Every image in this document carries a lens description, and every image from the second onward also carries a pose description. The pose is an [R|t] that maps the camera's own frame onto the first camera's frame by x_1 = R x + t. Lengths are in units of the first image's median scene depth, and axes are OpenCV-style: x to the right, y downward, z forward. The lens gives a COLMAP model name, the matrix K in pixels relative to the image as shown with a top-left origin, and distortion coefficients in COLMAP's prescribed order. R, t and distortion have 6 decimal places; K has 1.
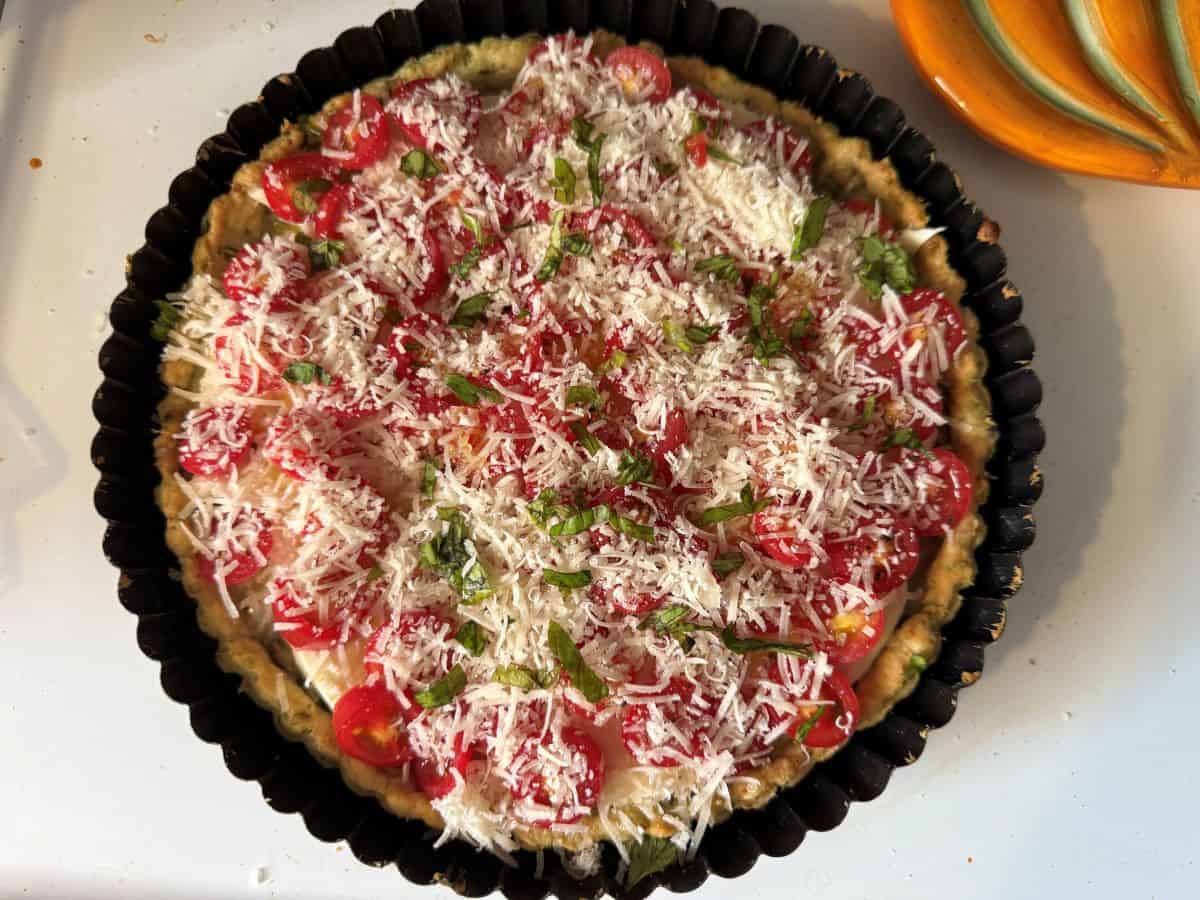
lens RADIAL K [[883.5, 0, 600.0], [0, 883.5, 450.0], [0, 0, 1]] dist [-0.006916, -0.006499]
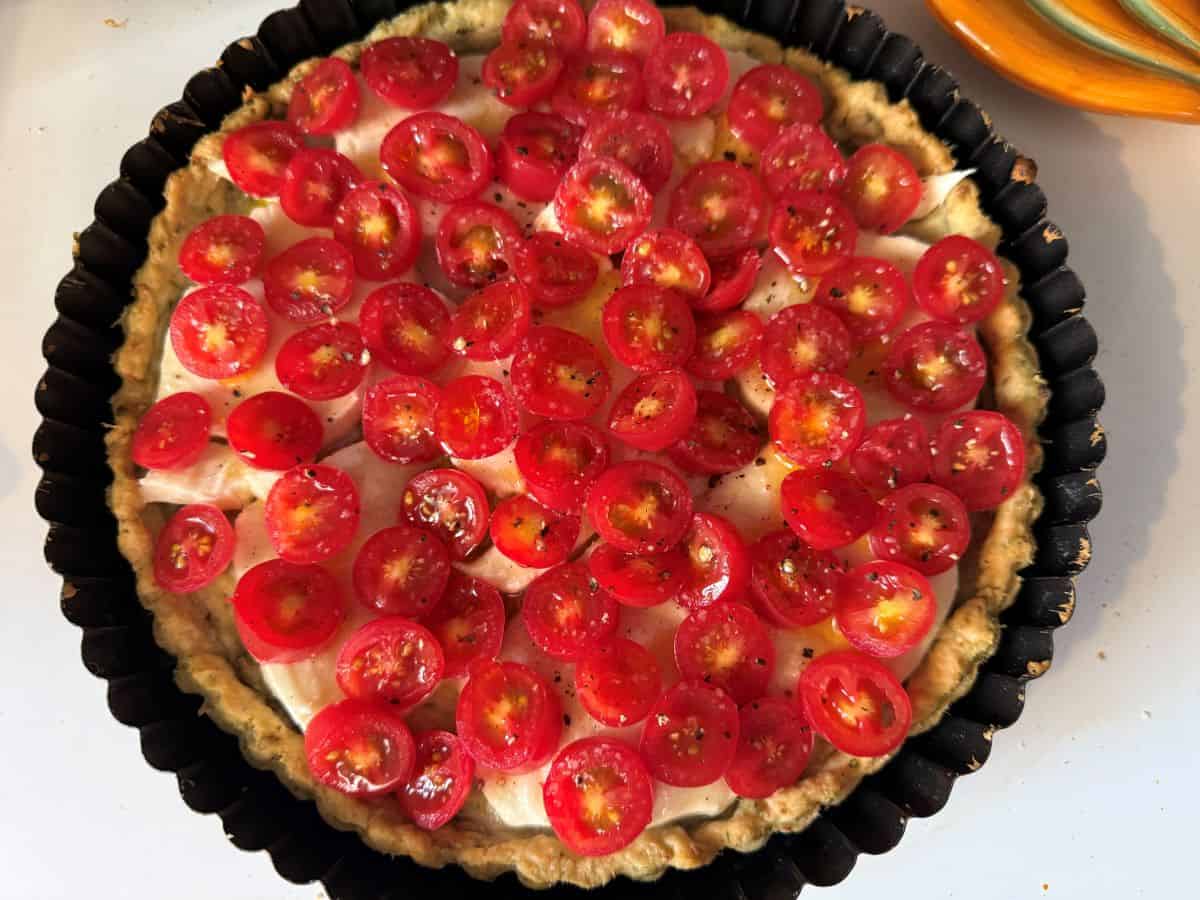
lens RADIAL K [[883.5, 0, 600.0], [0, 883.5, 450.0], [0, 0, 1]] dist [-0.006916, -0.006499]
pose [[0.999142, -0.038239, -0.015916, 0.012249], [0.037354, 0.997915, -0.052642, 0.070555], [0.017895, 0.052002, 0.998487, 0.113214]]
